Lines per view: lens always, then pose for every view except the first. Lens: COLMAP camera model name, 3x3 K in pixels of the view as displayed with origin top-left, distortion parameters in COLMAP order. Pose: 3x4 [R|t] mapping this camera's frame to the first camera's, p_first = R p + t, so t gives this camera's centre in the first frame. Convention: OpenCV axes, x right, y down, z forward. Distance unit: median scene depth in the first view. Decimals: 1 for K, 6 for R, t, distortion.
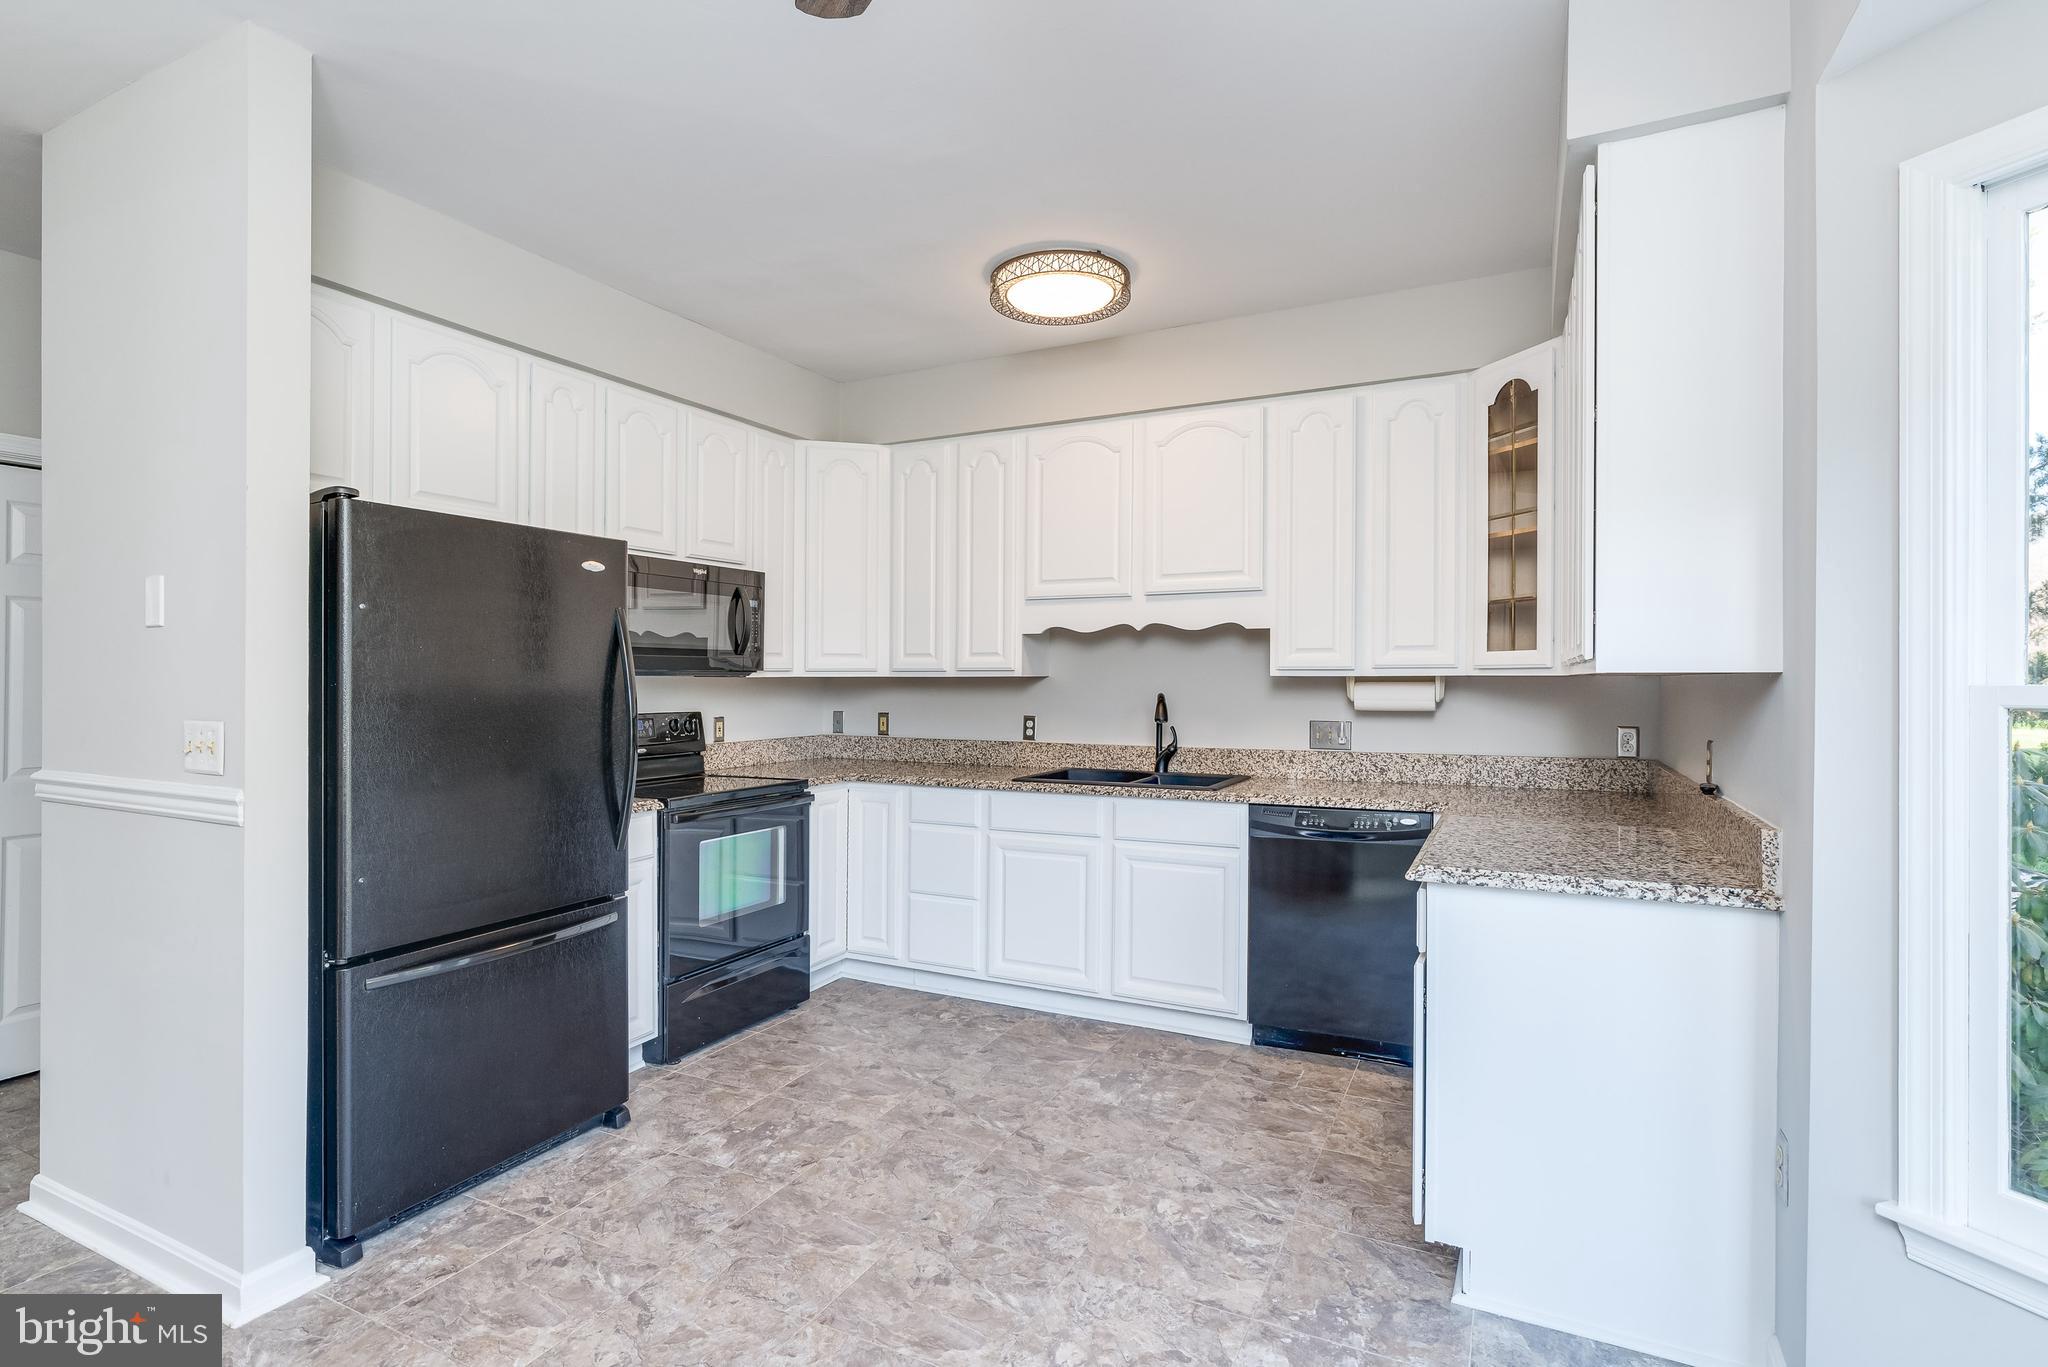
lens RADIAL K [[1022.3, 0, 1012.2], [0, 1022.3, 665.2], [0, 0, 1]] dist [-0.002556, -0.000952]
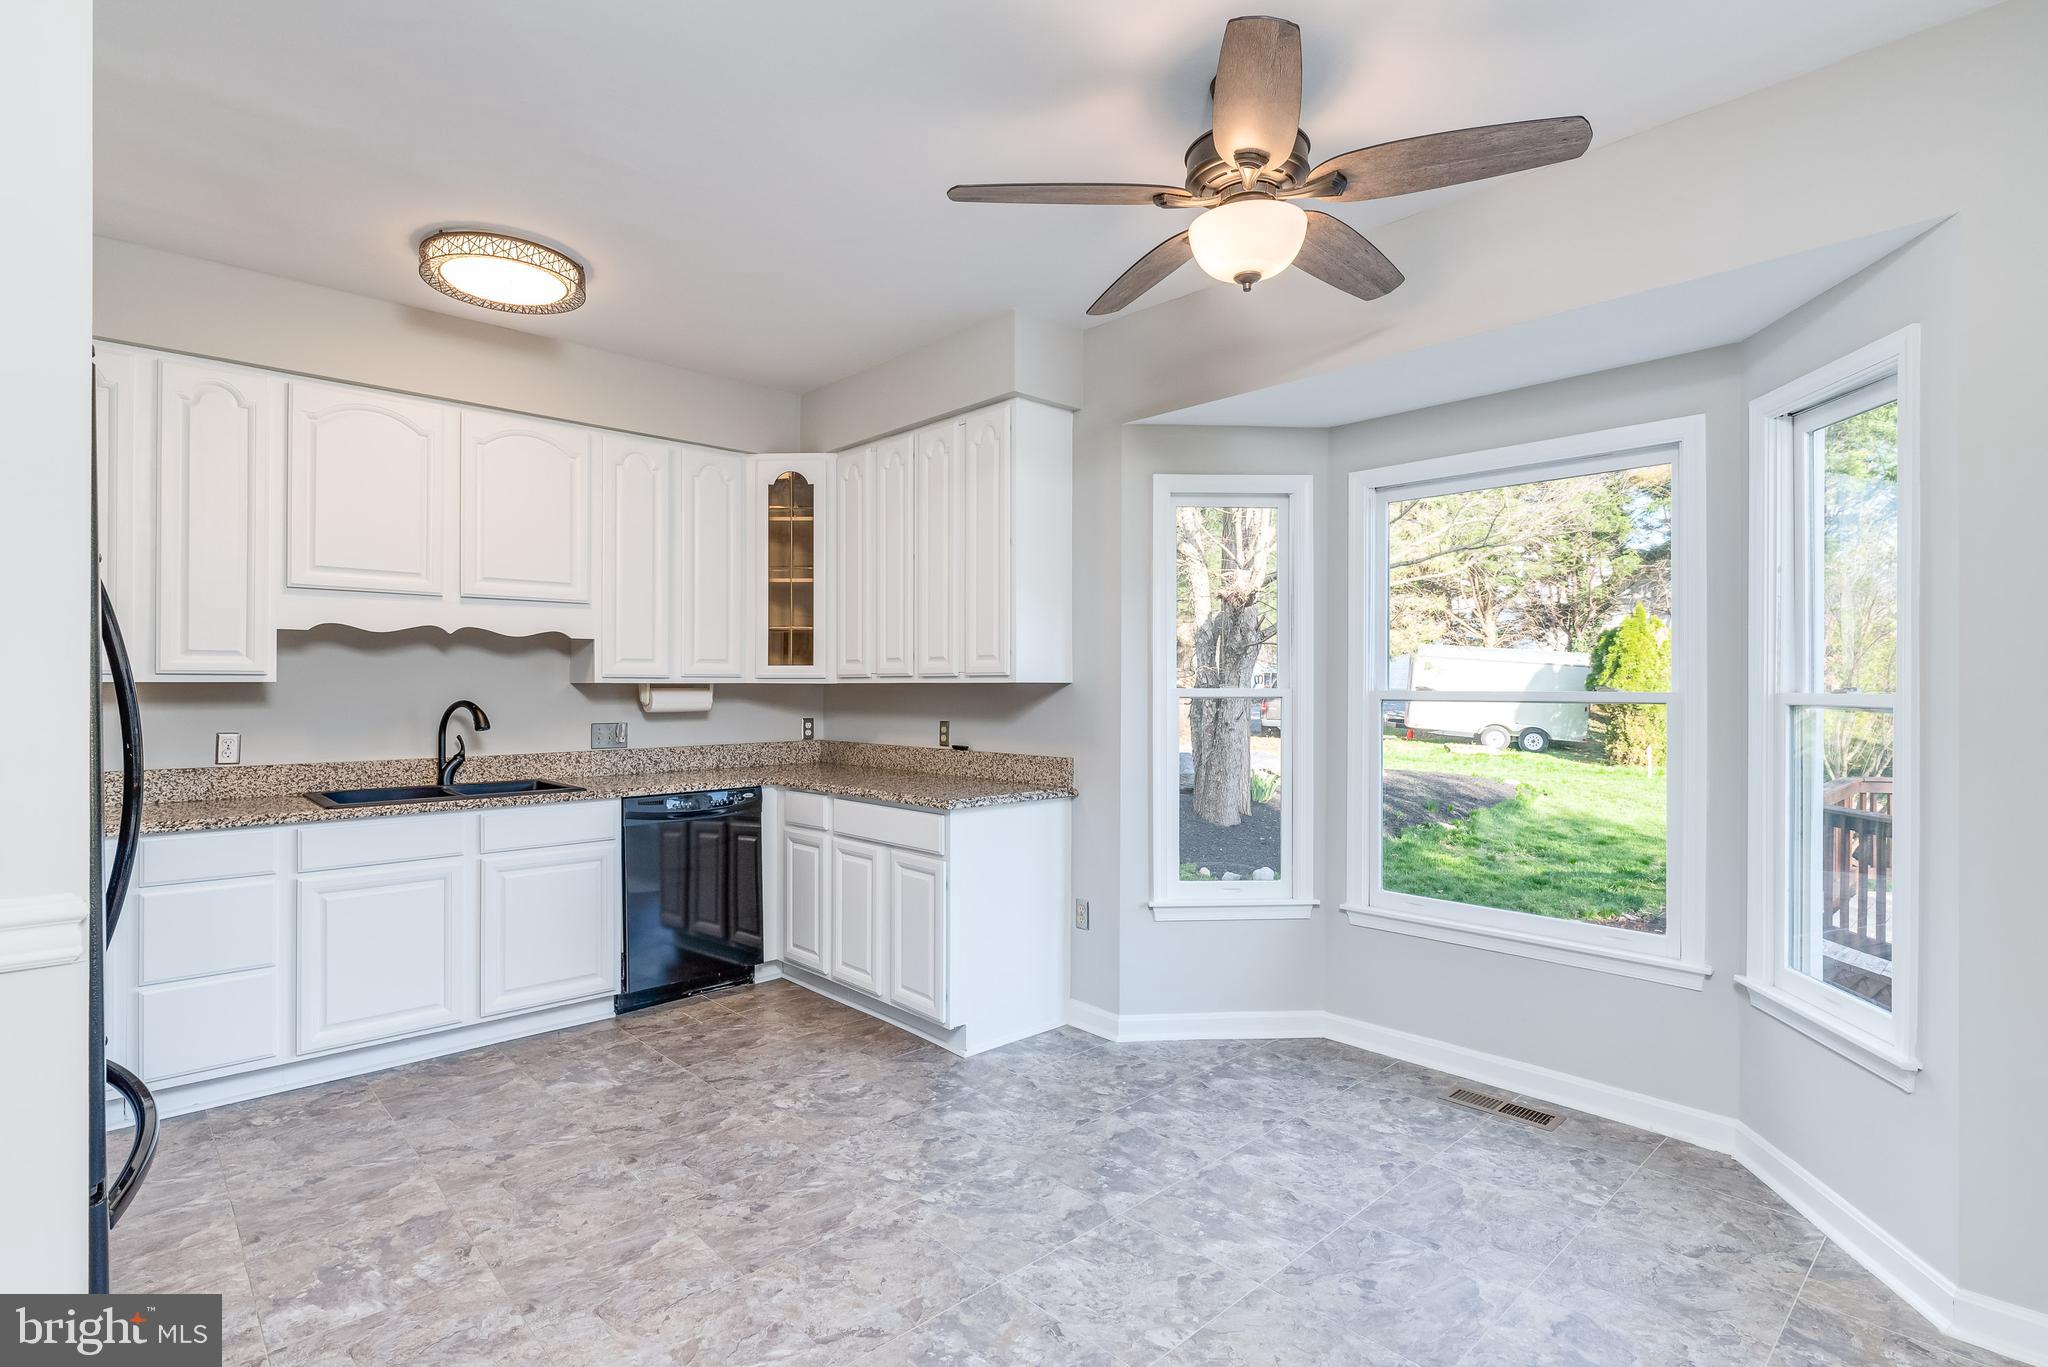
lens RADIAL K [[1022.3, 0, 1059.7], [0, 1022.3, 670.8], [0, 0, 1]] dist [-0.002556, -0.000952]
pose [[0.297248, 0.013469, 0.954705, -0.665460], [-0.014216, 0.999852, -0.009679, 0.001330], [-0.954695, -0.010695, 0.297395, 0.209646]]
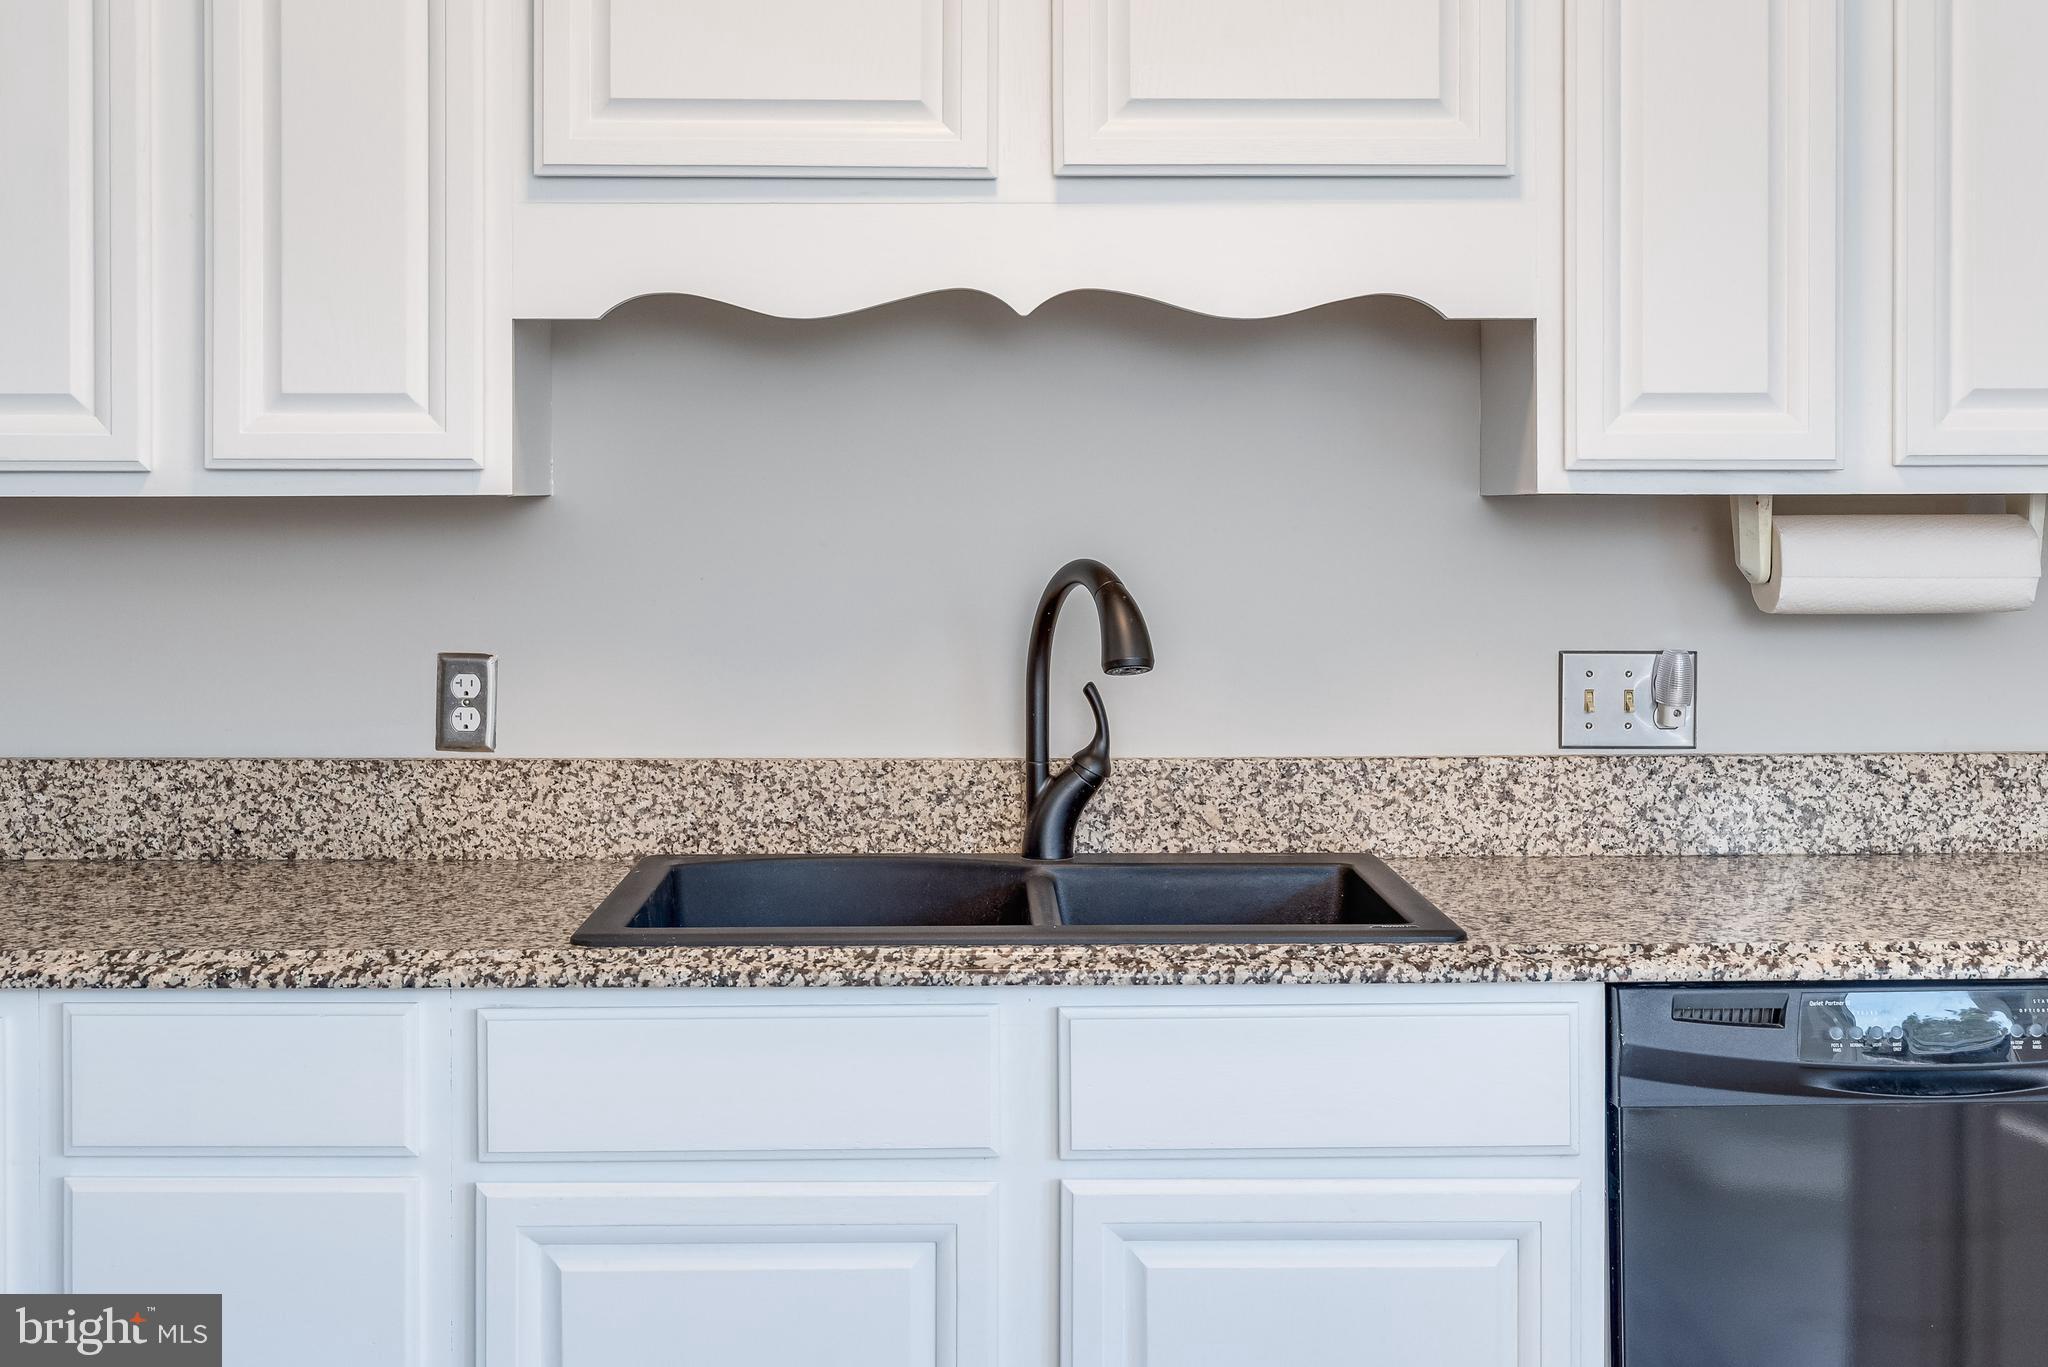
lens RADIAL K [[2565.5, 0, 946.9], [0, 2565.5, 542.2], [0, 0, 1]] dist [-0.008965, 0.000000]
pose [[0.883393, -0.006069, 0.468593, -0.214960], [-0.005349, 0.999720, 0.023033, 0.009092], [-0.468602, -0.022854, 0.883114, 0.487421]]
